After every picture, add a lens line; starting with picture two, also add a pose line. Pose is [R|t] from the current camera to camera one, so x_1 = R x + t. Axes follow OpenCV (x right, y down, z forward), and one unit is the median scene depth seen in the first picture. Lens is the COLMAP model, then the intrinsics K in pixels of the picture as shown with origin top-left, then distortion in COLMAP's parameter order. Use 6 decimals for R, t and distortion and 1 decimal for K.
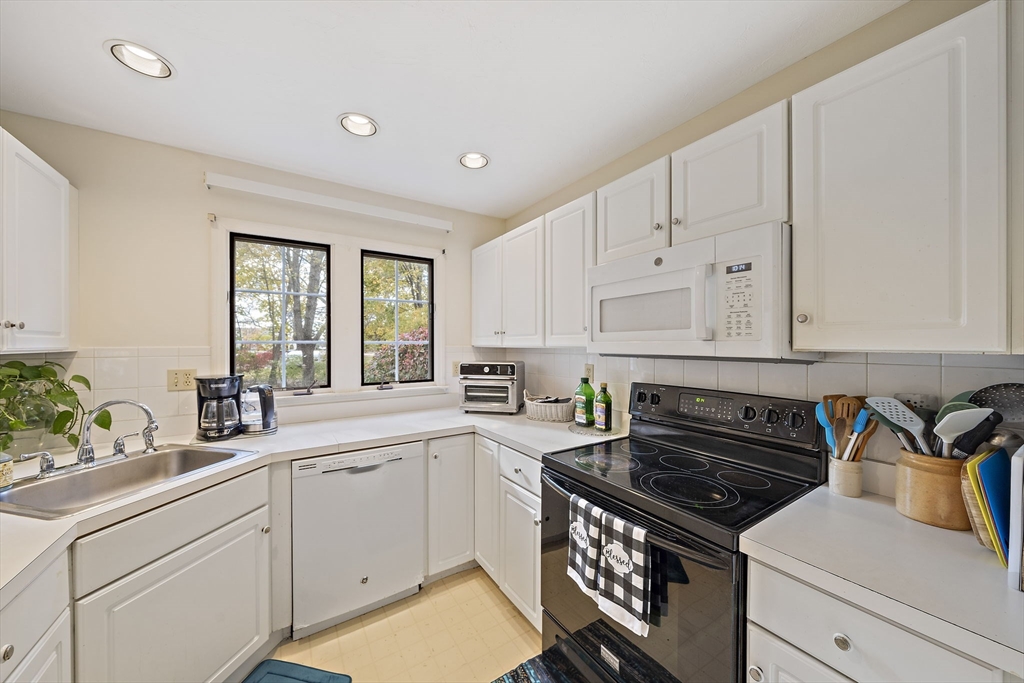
lens RADIAL K [[353.9, 0, 506.7], [0, 353.9, 343.4], [0, 0, 1]] dist [-0.006125, -0.000210]
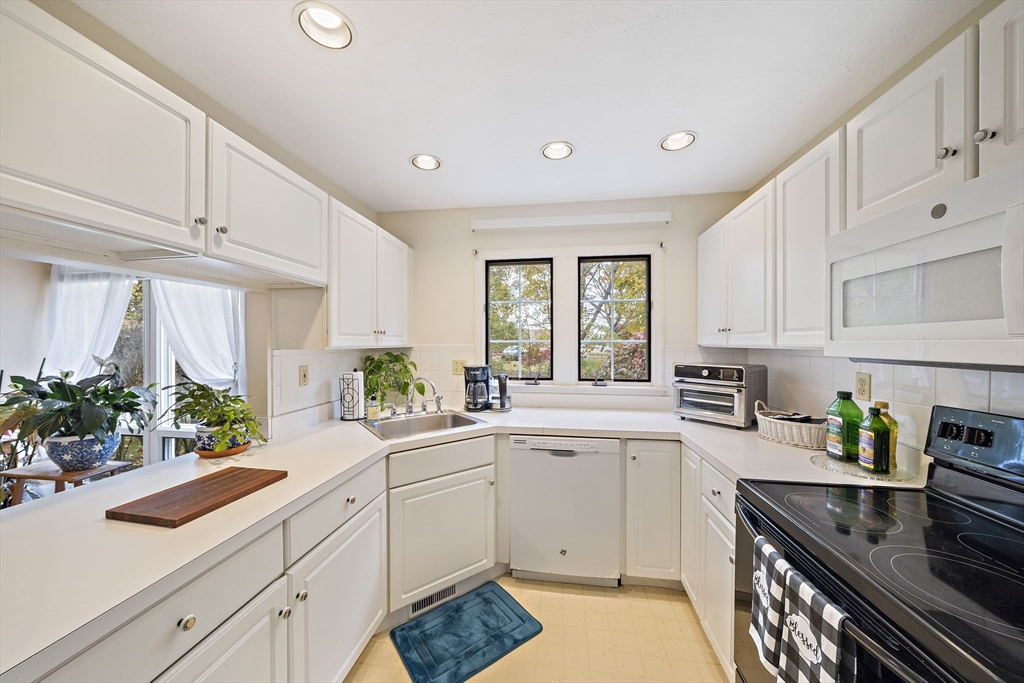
lens RADIAL K [[353.9, 0, 504.4], [0, 353.9, 344.0], [0, 0, 1]] dist [-0.006125, -0.000210]
pose [[0.748517, 0.004495, -0.663100, 0.208527], [-0.001387, 0.999985, 0.005213, -0.000802], [0.663114, -0.002983, 0.748512, 0.030457]]
